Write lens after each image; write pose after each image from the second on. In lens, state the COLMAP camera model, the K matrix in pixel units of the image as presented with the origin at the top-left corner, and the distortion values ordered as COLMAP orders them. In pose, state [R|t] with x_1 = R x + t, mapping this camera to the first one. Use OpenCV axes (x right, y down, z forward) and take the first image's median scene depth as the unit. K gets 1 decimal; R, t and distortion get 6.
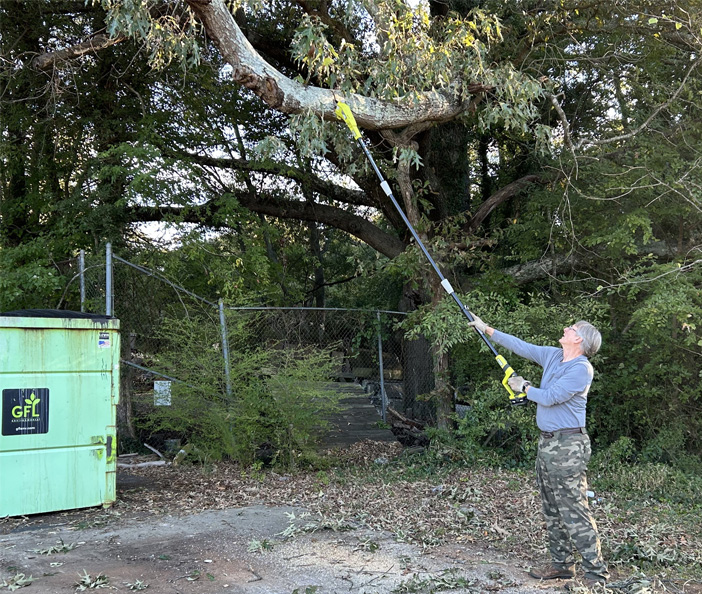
lens RADIAL K [[1028.5, 0, 408.9], [0, 1028.5, 319.7], [0, 0, 1]] dist [0.131213, -0.479993]
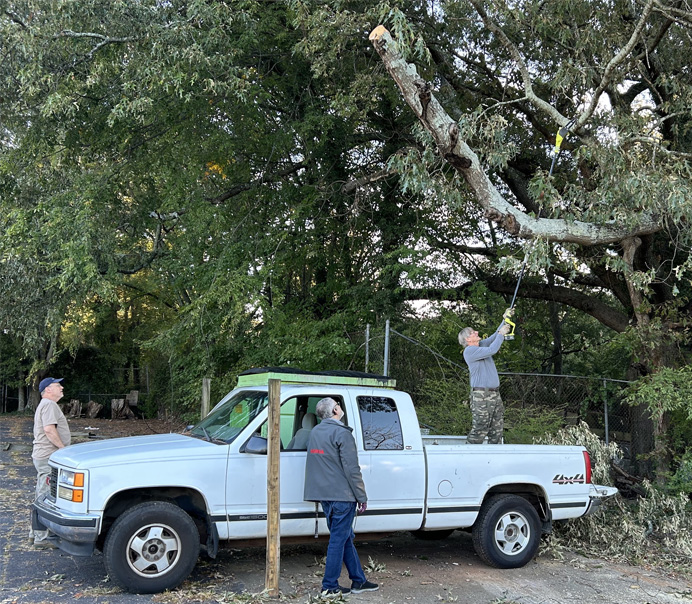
lens RADIAL K [[1246.8, 0, 346.0], [0, 1246.8, 302.0], [0, 0, 1]] dist [0.023203, -0.038856]
pose [[0.959242, 0.025642, -0.281421, 0.096956], [-0.040300, 0.998109, -0.046419, -0.021064], [0.279699, 0.055869, 0.958461, -0.499688]]
